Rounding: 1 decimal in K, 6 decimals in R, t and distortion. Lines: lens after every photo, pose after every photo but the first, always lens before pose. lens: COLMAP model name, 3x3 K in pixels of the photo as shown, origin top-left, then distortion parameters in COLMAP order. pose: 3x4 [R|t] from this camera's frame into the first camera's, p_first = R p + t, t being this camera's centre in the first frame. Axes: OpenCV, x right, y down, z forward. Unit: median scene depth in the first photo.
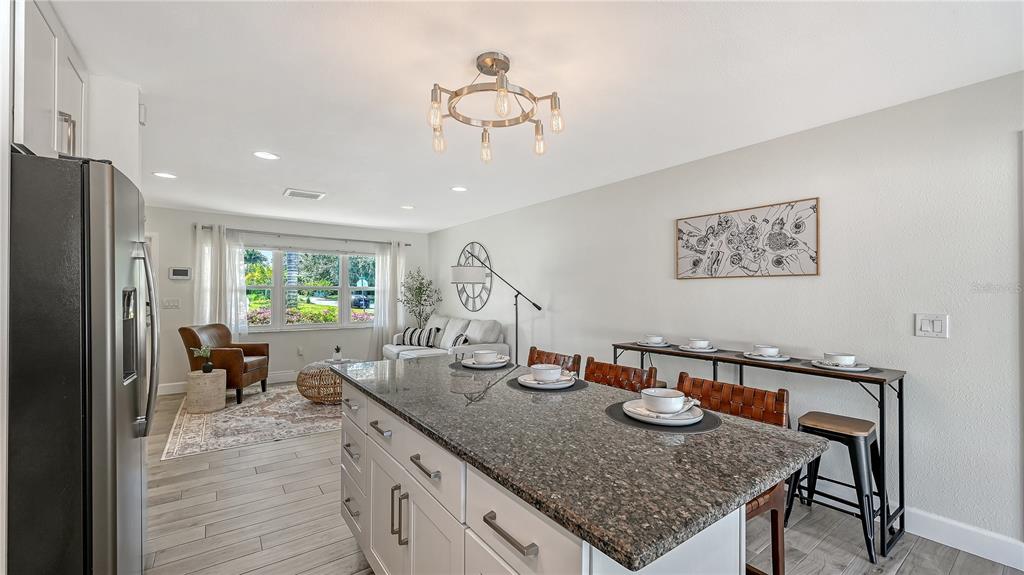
lens RADIAL K [[410.2, 0, 512.0], [0, 410.2, 287.5], [0, 0, 1]] dist [-0.010321, -0.000115]
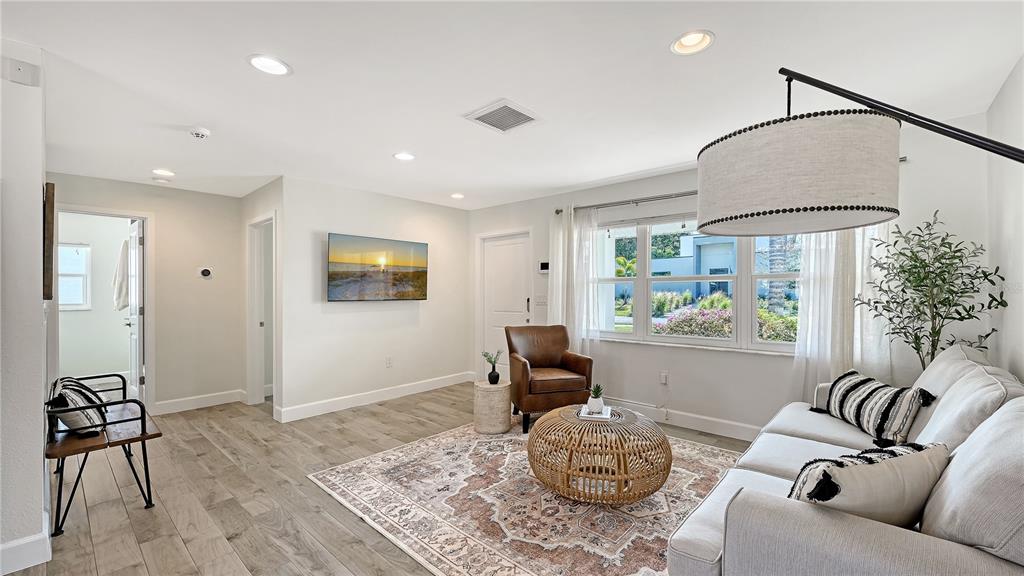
lens RADIAL K [[410.2, 0, 512.0], [0, 410.2, 288.0], [0, 0, 1]] dist [-0.010321, -0.000115]
pose [[0.220003, -0.008191, -0.975465, 0.082117], [0.019462, 0.999803, -0.004006, 0.019817], [0.975305, -0.018103, 0.220119, 0.924551]]
